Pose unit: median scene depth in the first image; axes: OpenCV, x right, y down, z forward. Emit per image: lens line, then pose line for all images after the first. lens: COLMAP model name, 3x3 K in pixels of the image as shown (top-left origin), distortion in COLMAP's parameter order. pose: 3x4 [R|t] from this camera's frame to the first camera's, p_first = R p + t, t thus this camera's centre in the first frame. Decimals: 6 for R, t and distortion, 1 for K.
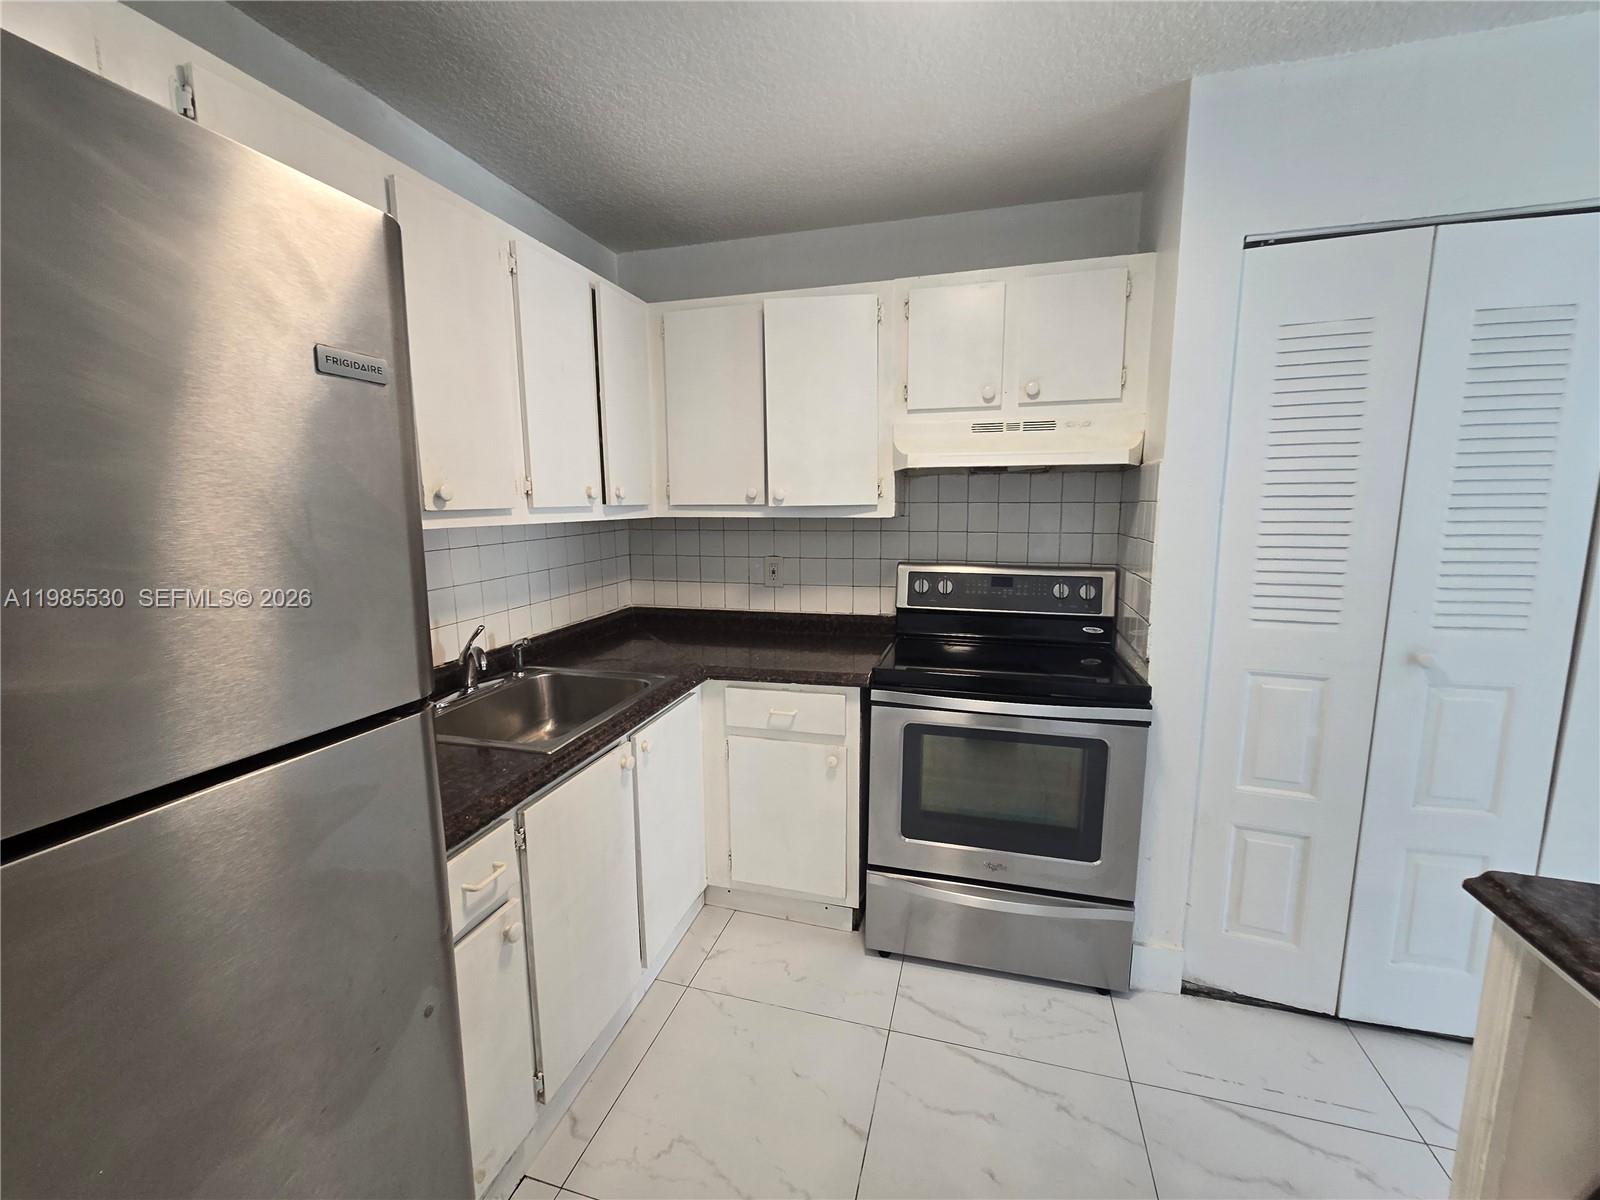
lens RADIAL K [[656.8, 0, 803.5], [0, 656.8, 599.8], [0, 0, 1]] dist [-0.011001, 0.004037]
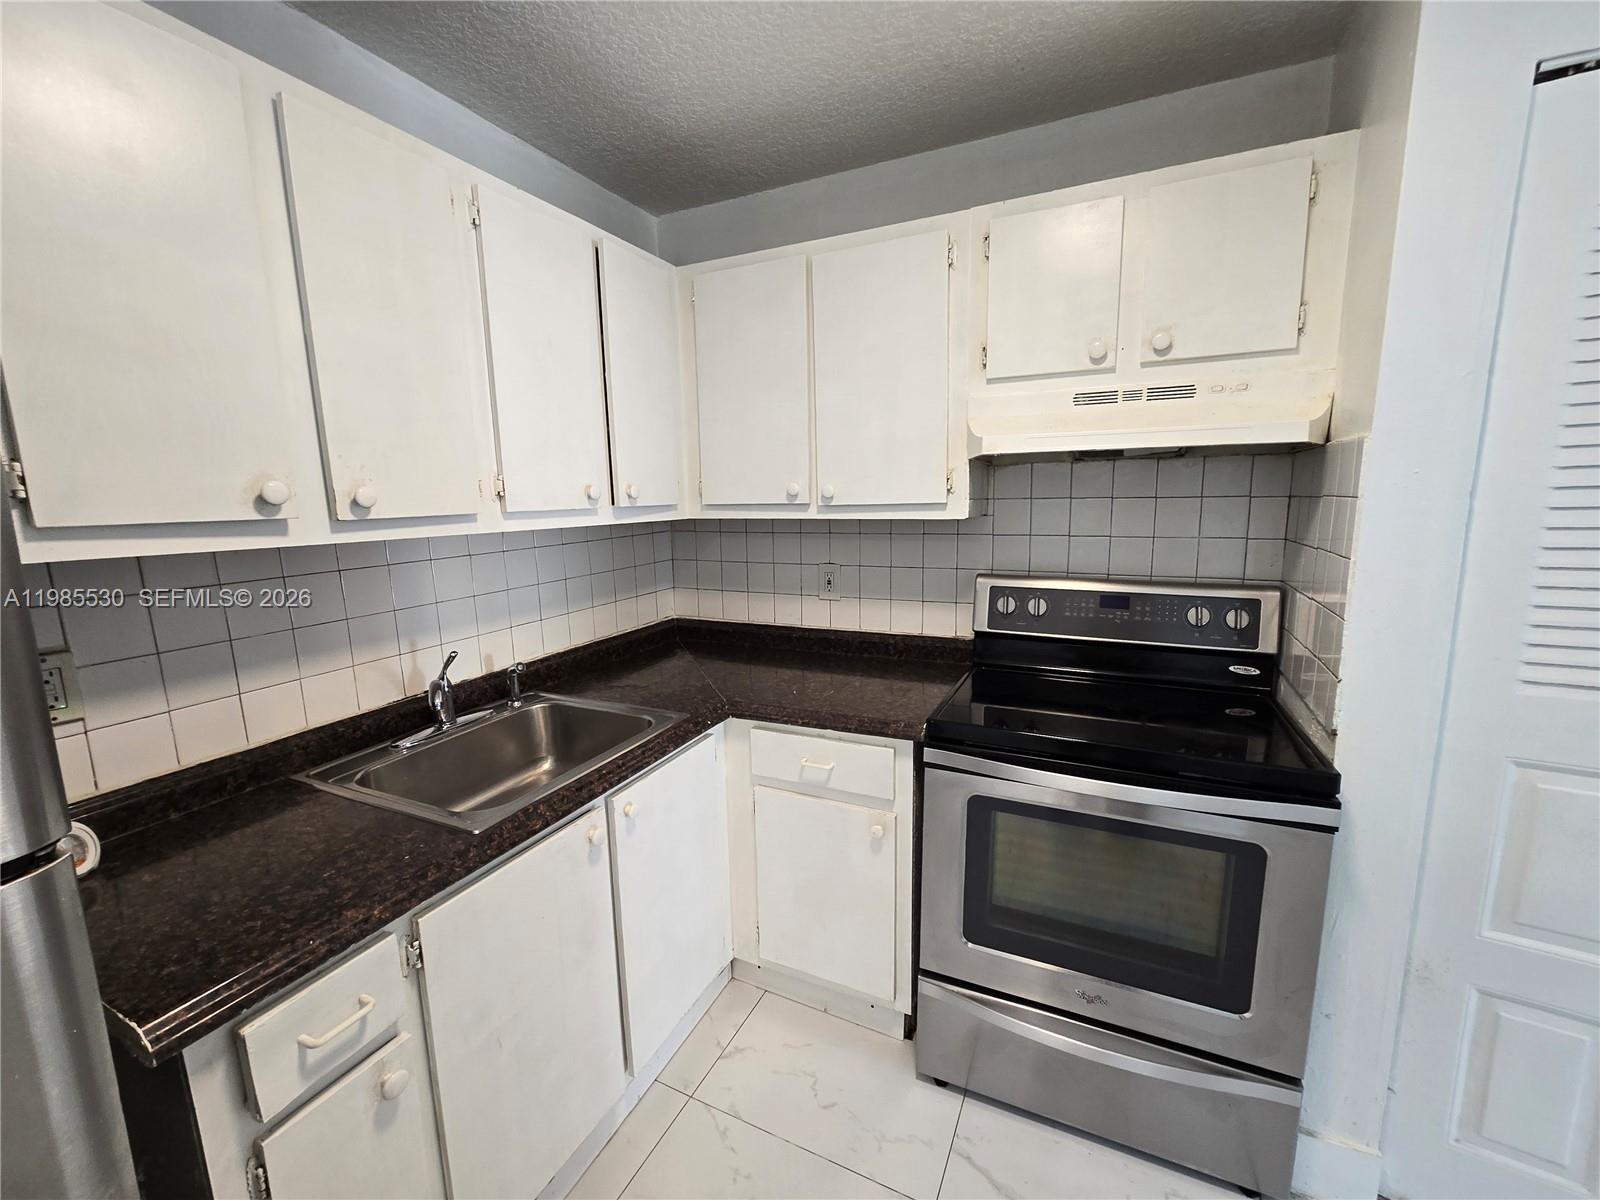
lens RADIAL K [[656.8, 0, 803.5], [0, 656.8, 599.8], [0, 0, 1]] dist [-0.011001, 0.004037]
pose [[0.985416, 0.015883, -0.169418, 0.085864], [-0.013787, 0.999813, 0.013537, -0.040384], [0.169601, -0.011004, 0.985451, 0.215307]]
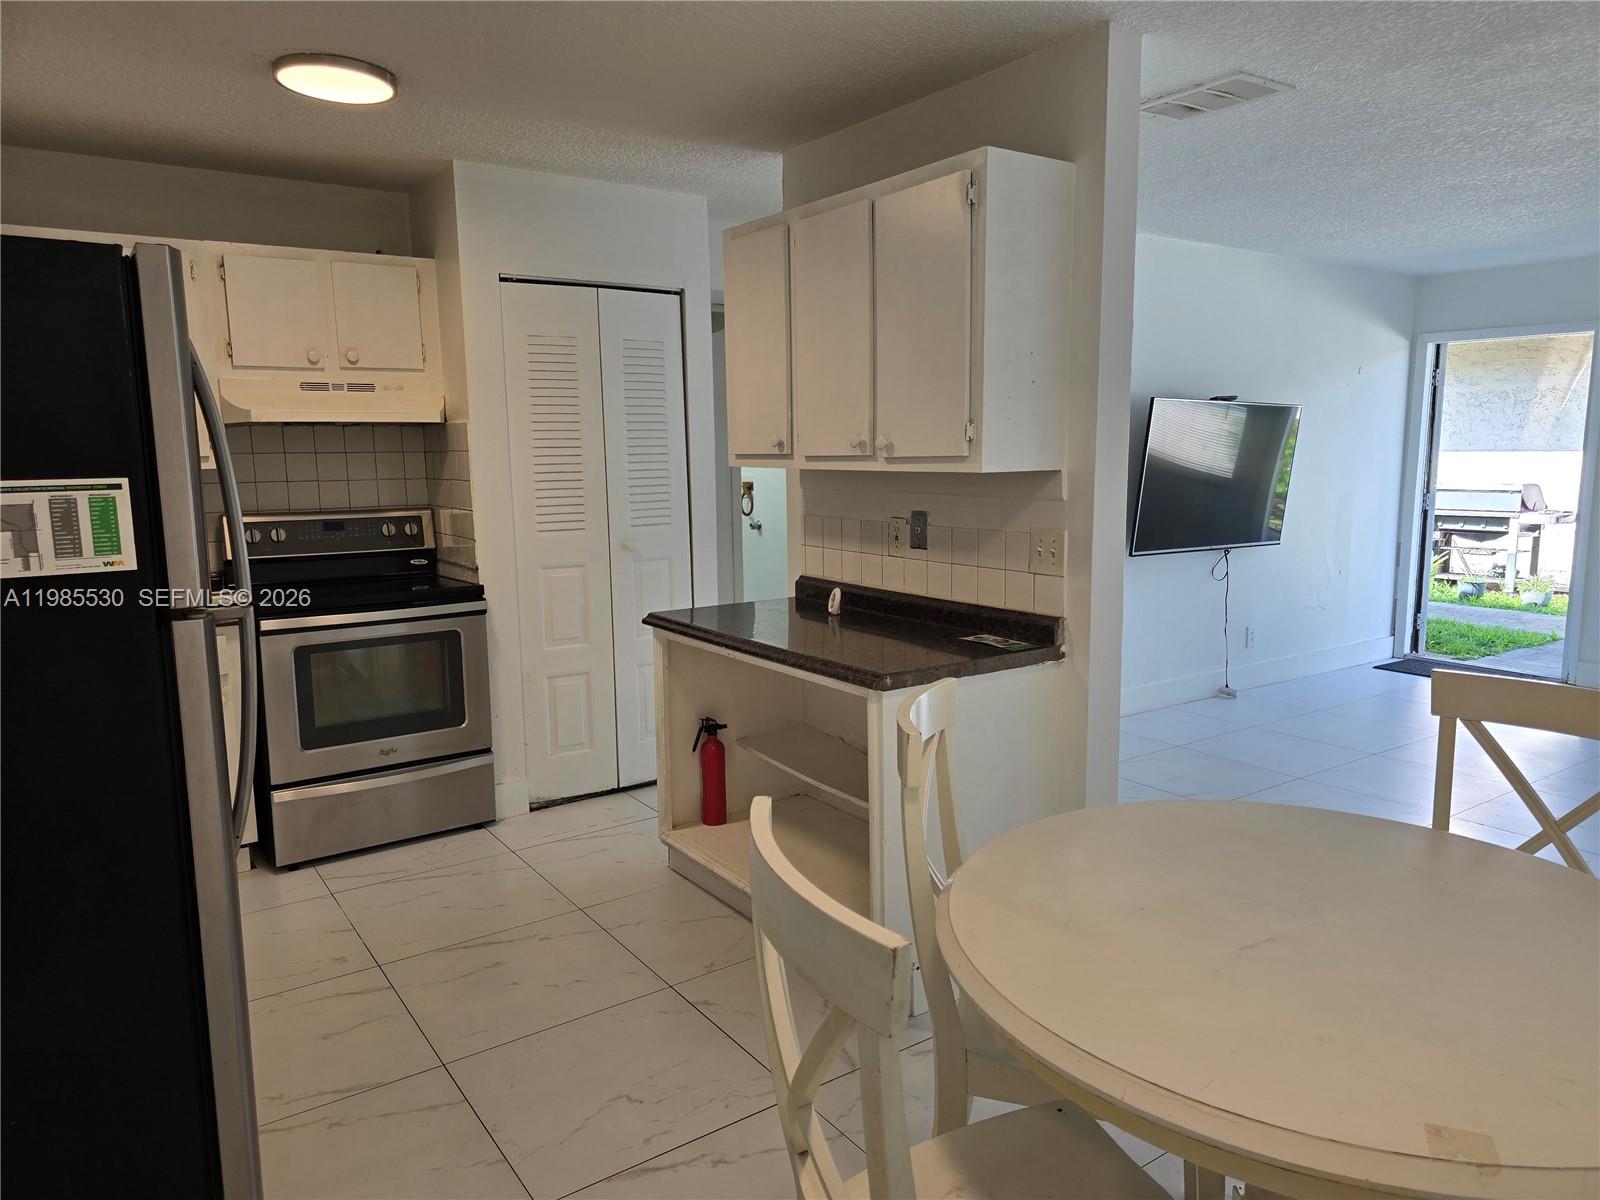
lens RADIAL K [[1089.4, 0, 804.9], [0, 1089.4, 591.5], [0, 0, 1]] dist [0.056423, -0.000281]
pose [[0.630303, -0.109405, 0.768602, -0.702108], [0.124484, 0.991453, 0.039041, 0.120598], [-0.766304, 0.071071, 0.638535, -0.852893]]
